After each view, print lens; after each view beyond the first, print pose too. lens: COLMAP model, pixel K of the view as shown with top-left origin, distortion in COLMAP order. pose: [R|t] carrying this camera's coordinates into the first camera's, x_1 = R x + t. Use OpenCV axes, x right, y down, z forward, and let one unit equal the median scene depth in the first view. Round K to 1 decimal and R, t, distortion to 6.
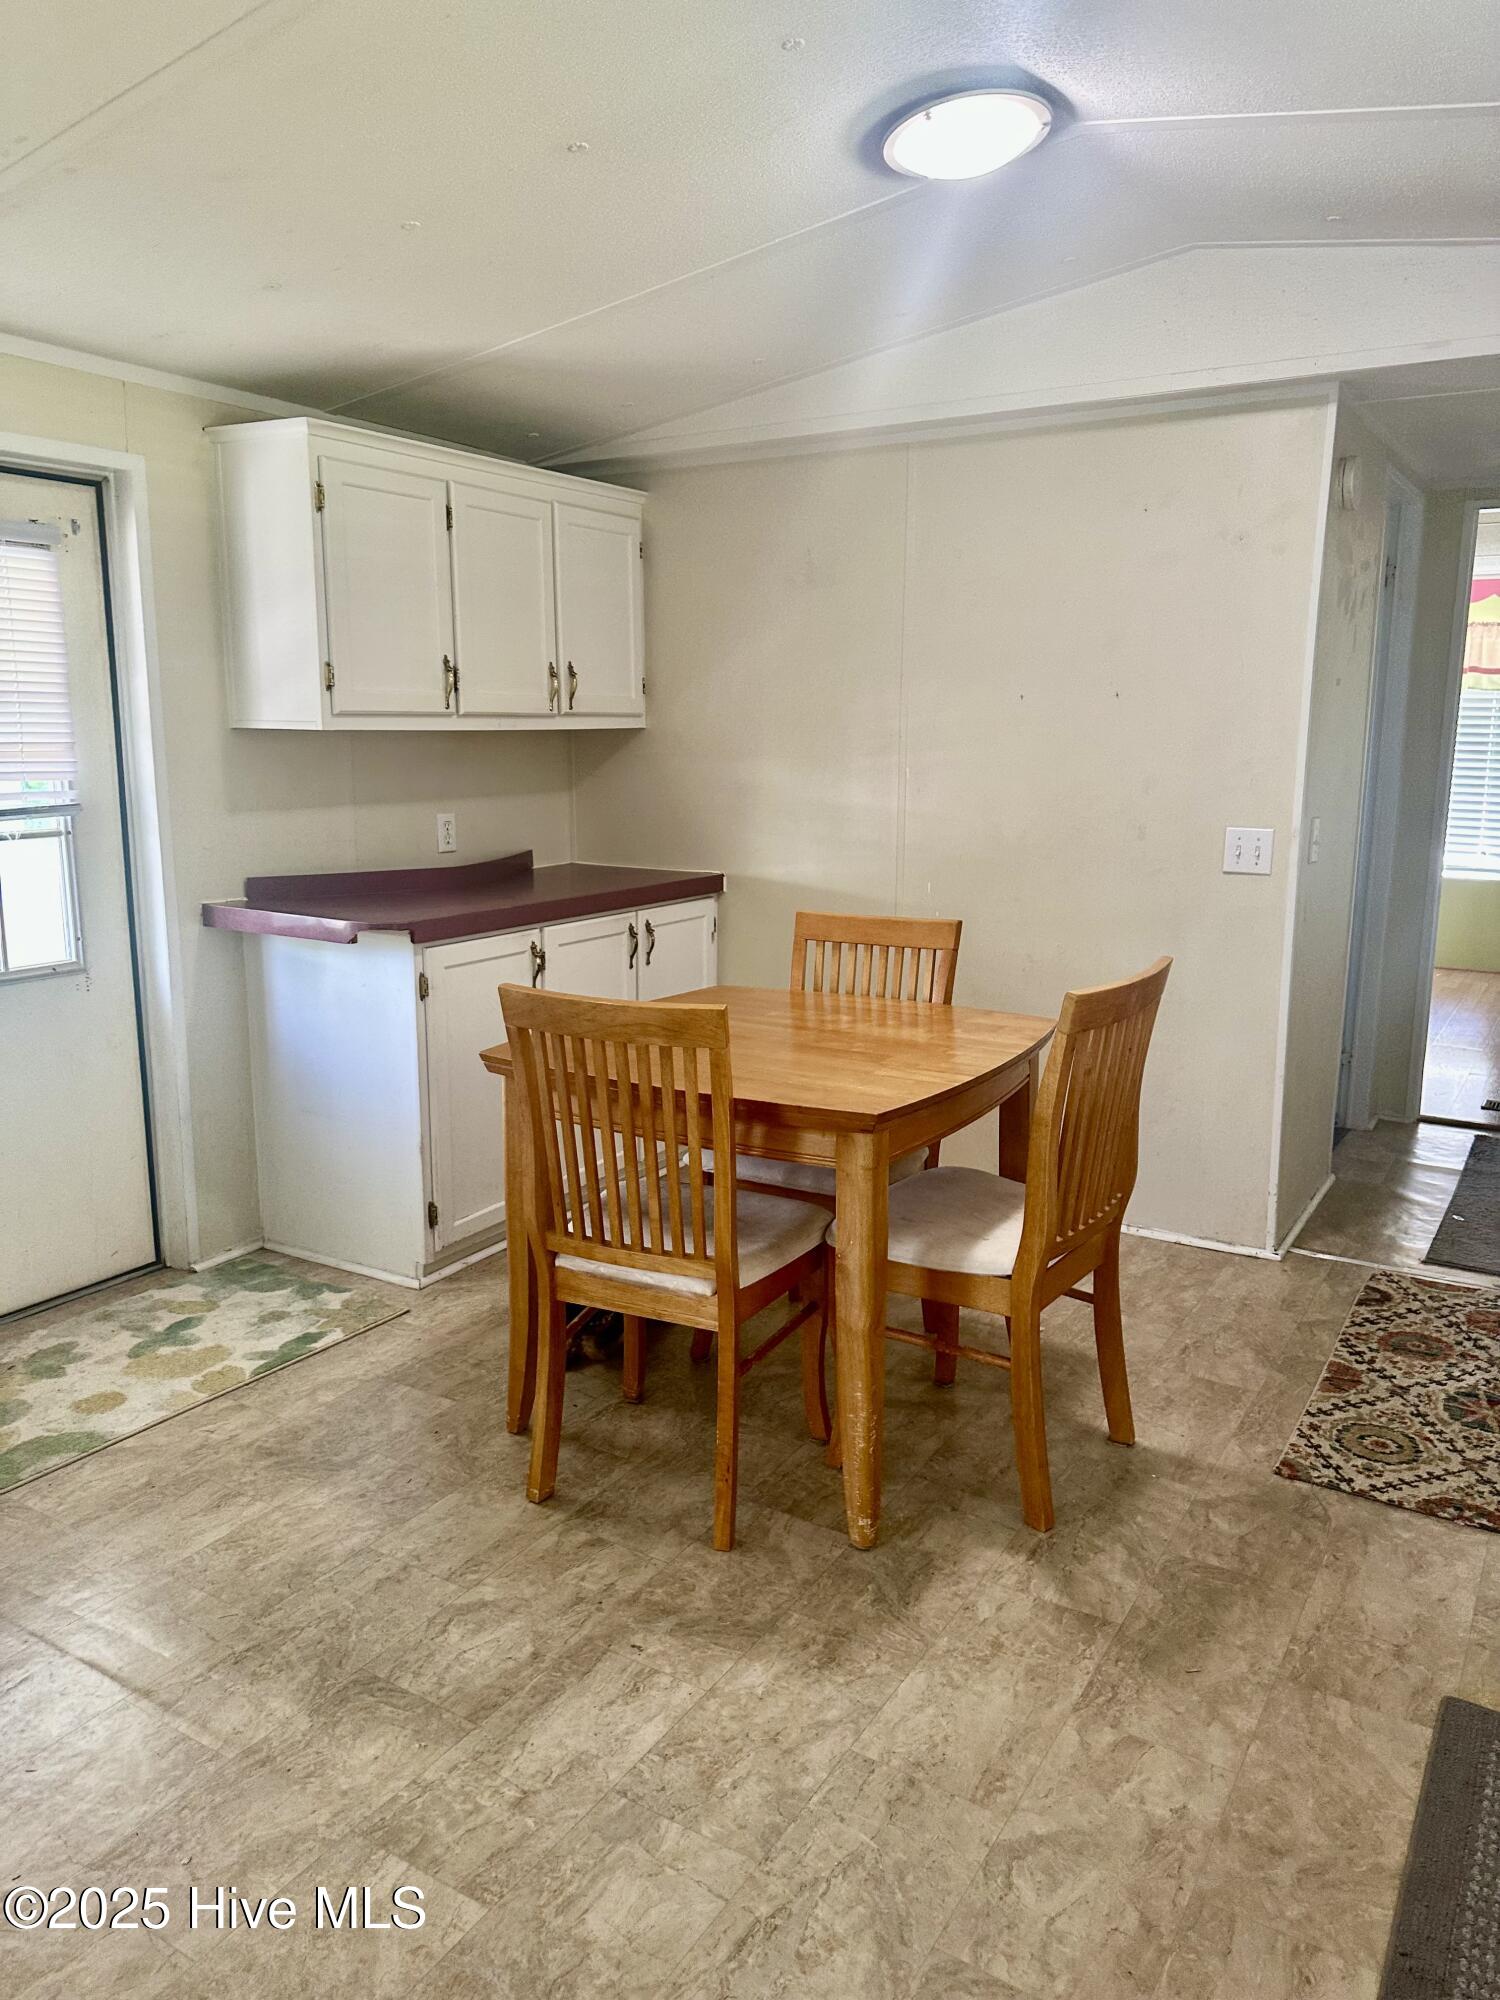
lens RADIAL K [[1413.0, 0, 750.6], [0, 1413.0, 994.6], [0, 0, 1]] dist [0.054084, -0.073269]
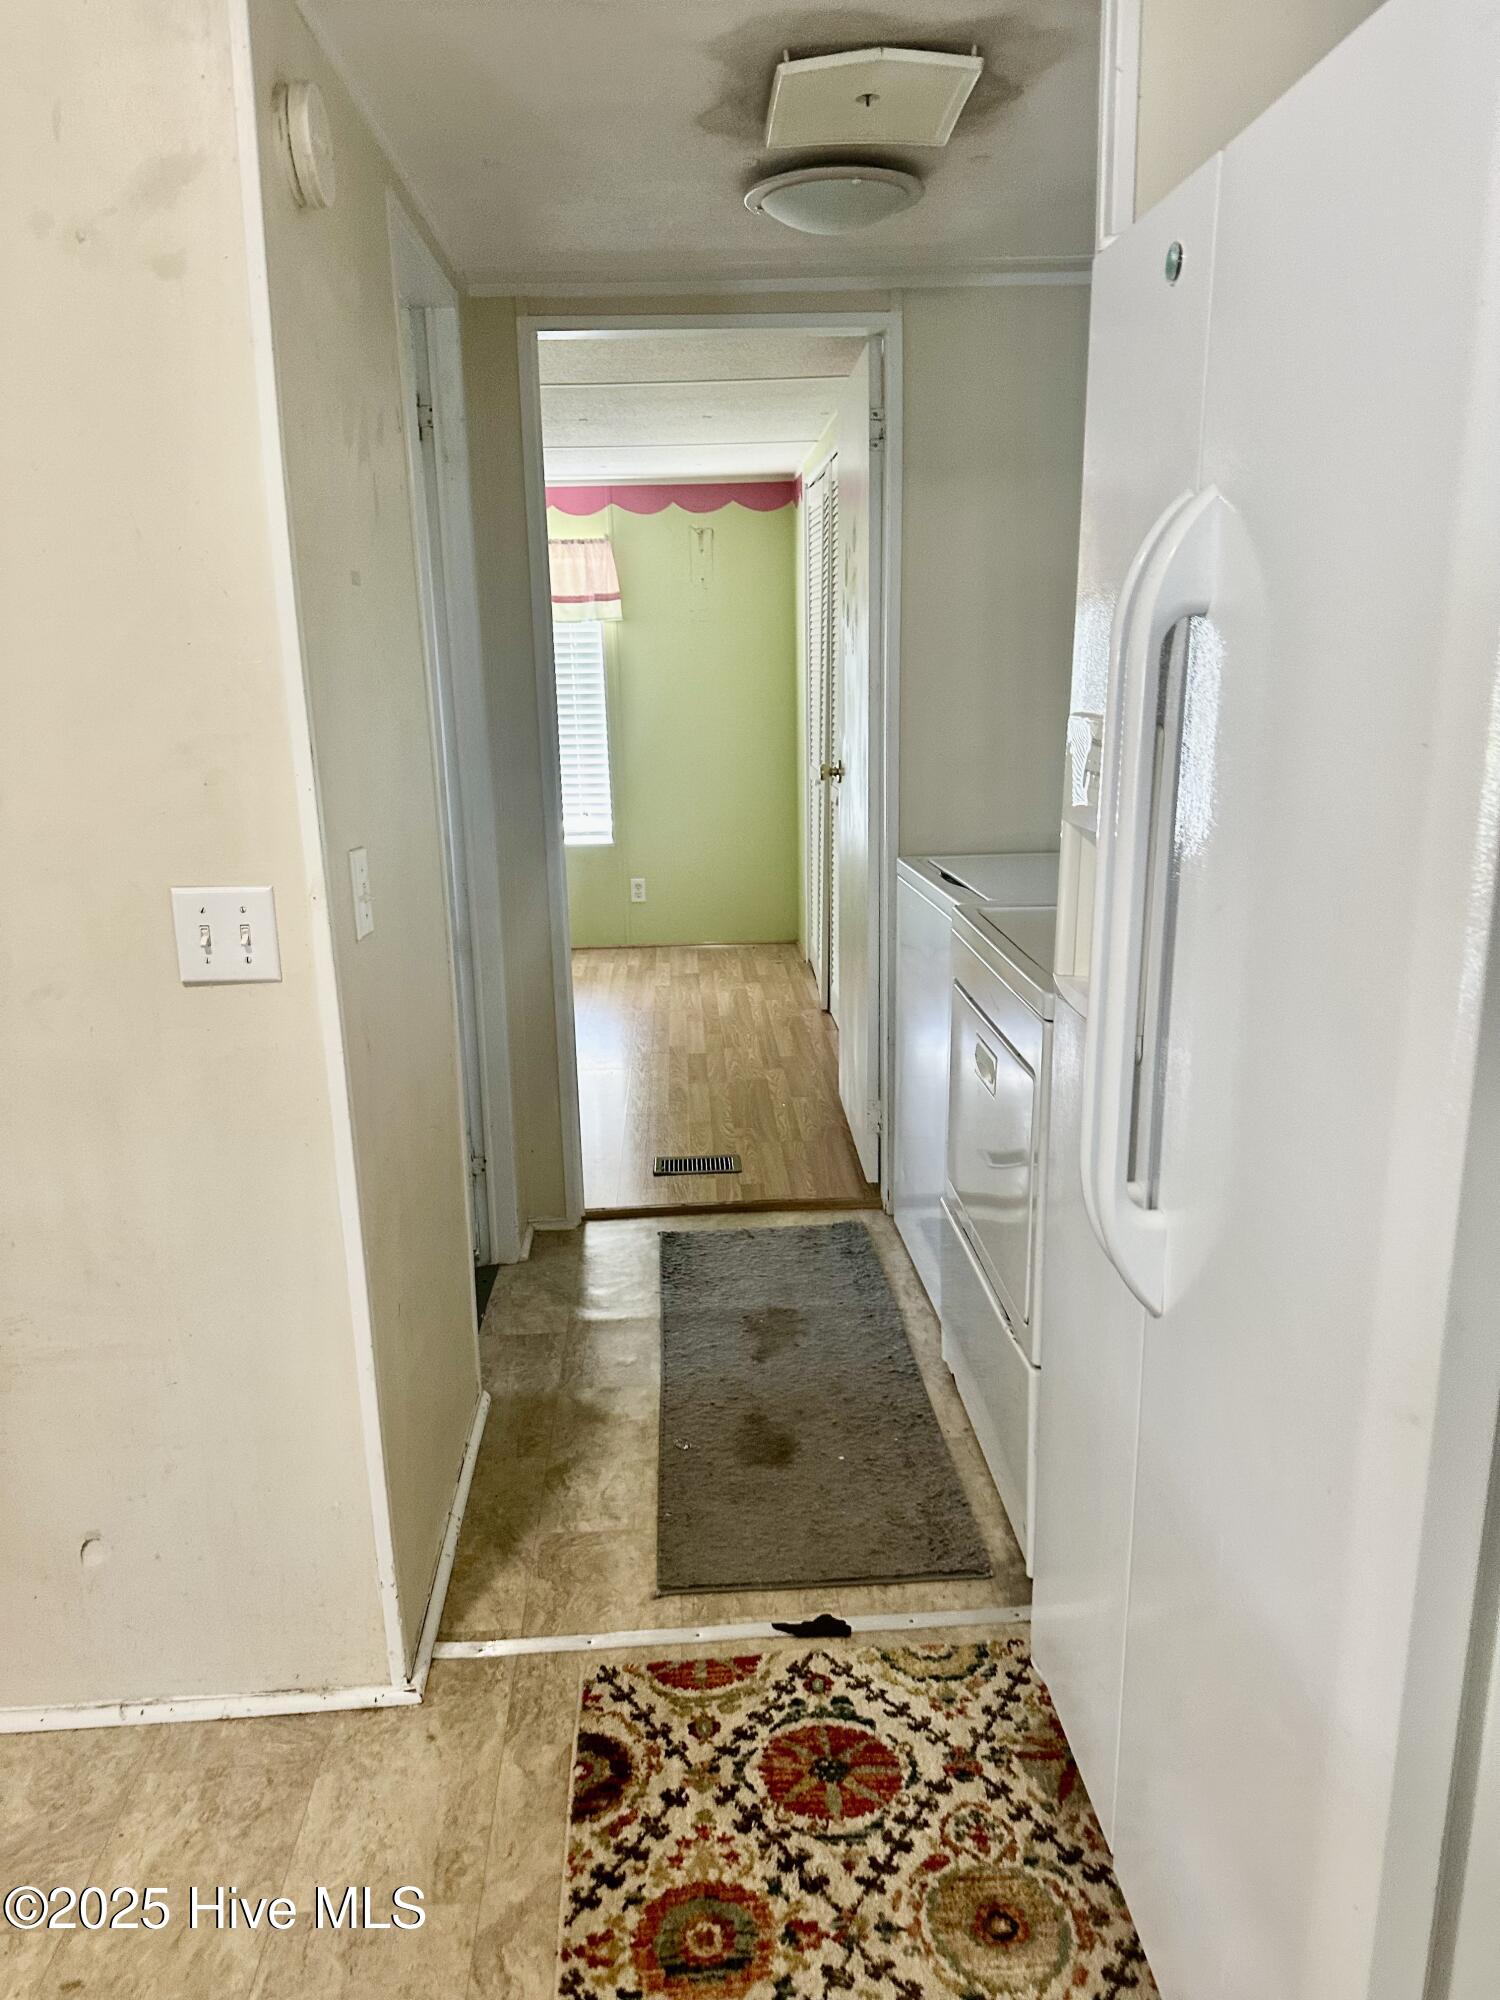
lens RADIAL K [[1413.0, 0, 758.8], [0, 1413.0, 981.2], [0, 0, 1]] dist [0.054084, -0.073269]
pose [[0.814496, -0.151621, 0.560006, 0.272559], [0.135008, 0.988282, 0.071215, -0.113723], [-0.564242, 0.017601, 0.825422, 0.612865]]
